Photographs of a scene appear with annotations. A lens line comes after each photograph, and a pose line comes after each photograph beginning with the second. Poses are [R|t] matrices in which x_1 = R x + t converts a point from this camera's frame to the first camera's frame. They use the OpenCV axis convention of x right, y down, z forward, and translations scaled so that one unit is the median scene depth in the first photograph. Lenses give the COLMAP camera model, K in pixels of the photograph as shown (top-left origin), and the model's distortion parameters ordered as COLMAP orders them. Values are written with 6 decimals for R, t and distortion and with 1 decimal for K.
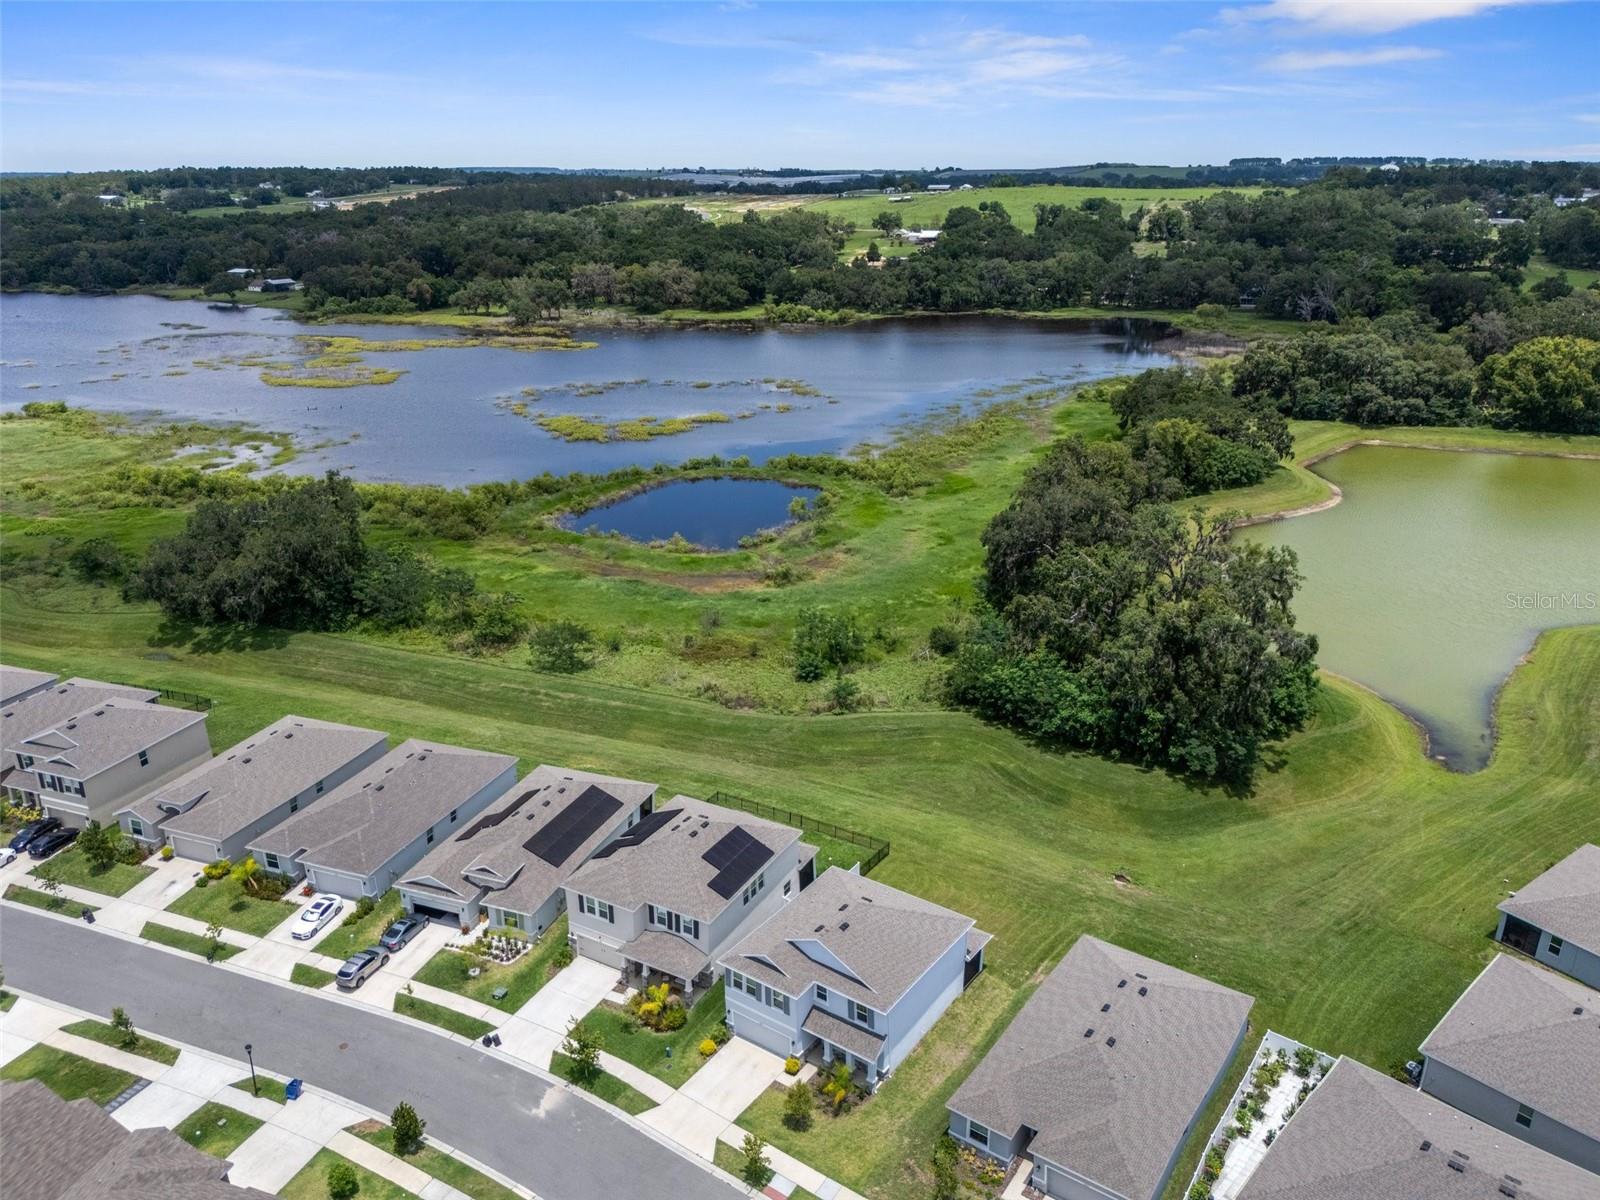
lens RADIAL K [[1203.5, 0, 802.0], [0, 1203.5, 571.7], [0, 0, 1]] dist [0.072066, -0.069152]
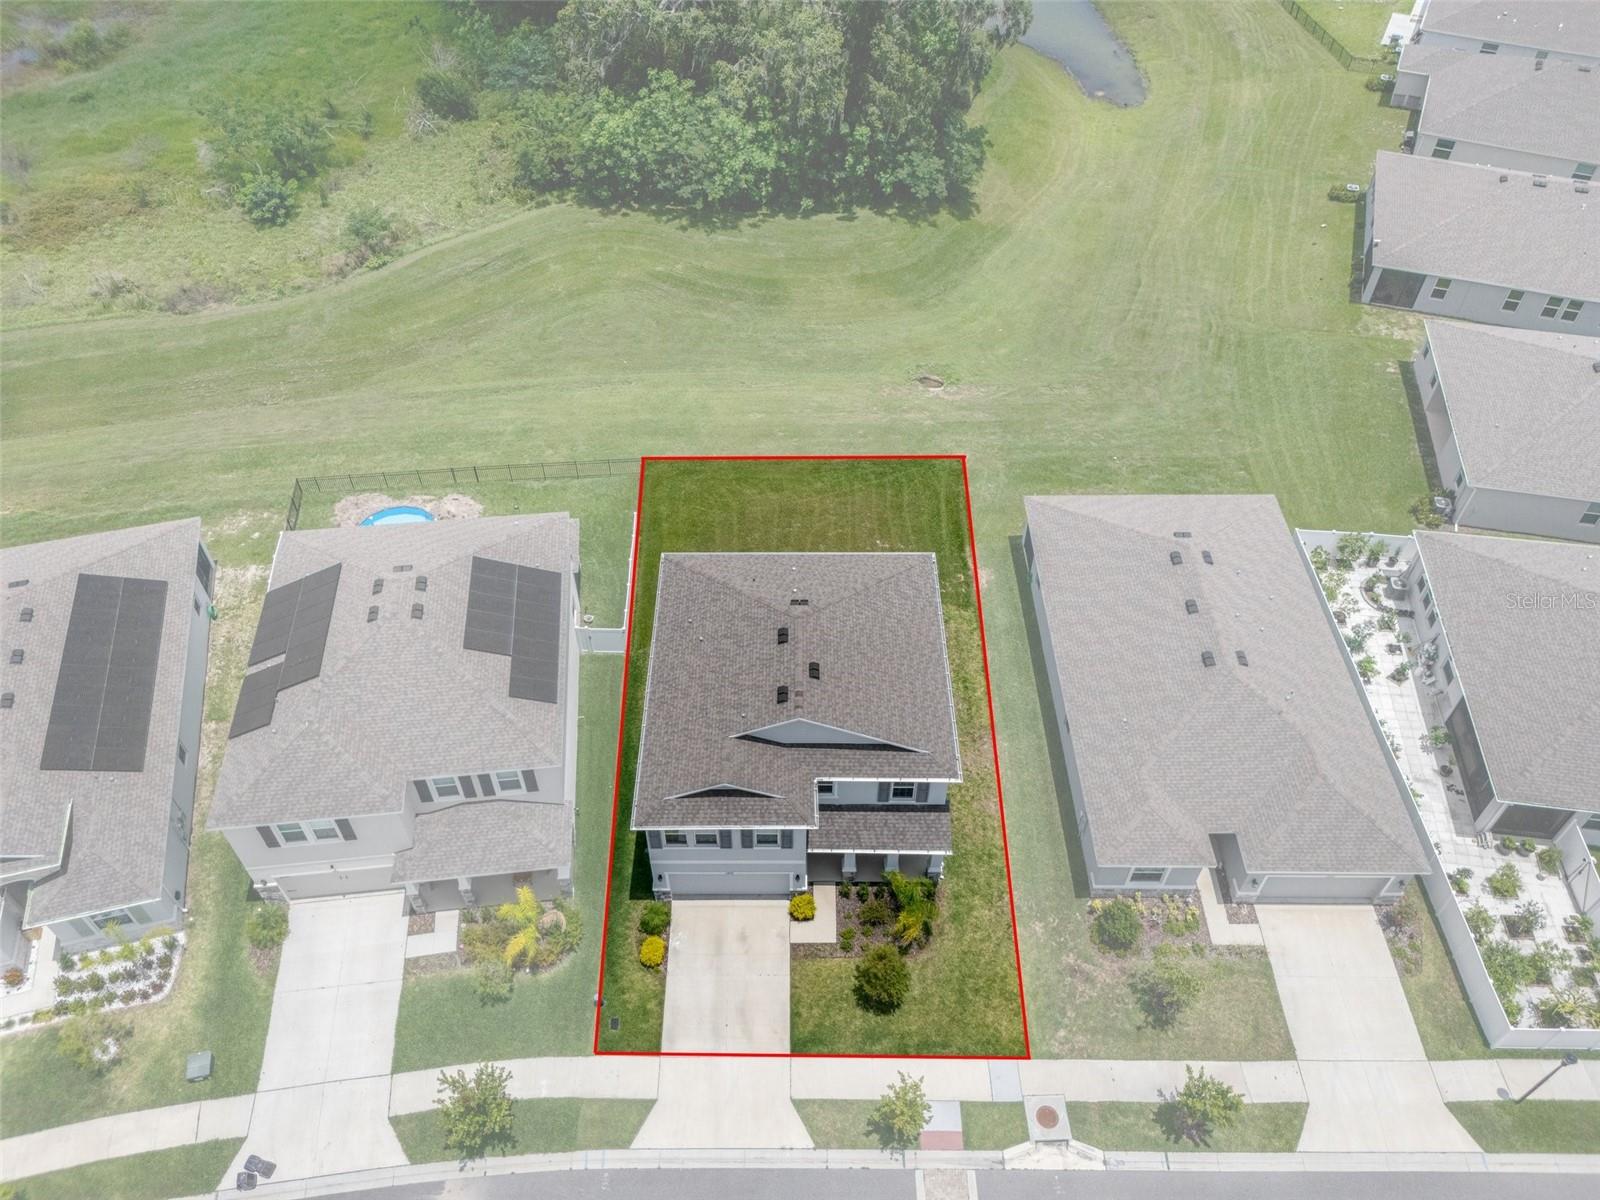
lens RADIAL K [[1187.8, 0, 800.0], [0, 1187.8, 600.0], [0, 0, 1]] dist [0.050178, -0.044920]
pose [[0.813482, -0.419579, 0.402742, -0.112502], [0.180323, 0.840318, 0.511223, -0.010415], [-0.552930, -0.343247, 0.759243, 0.379245]]
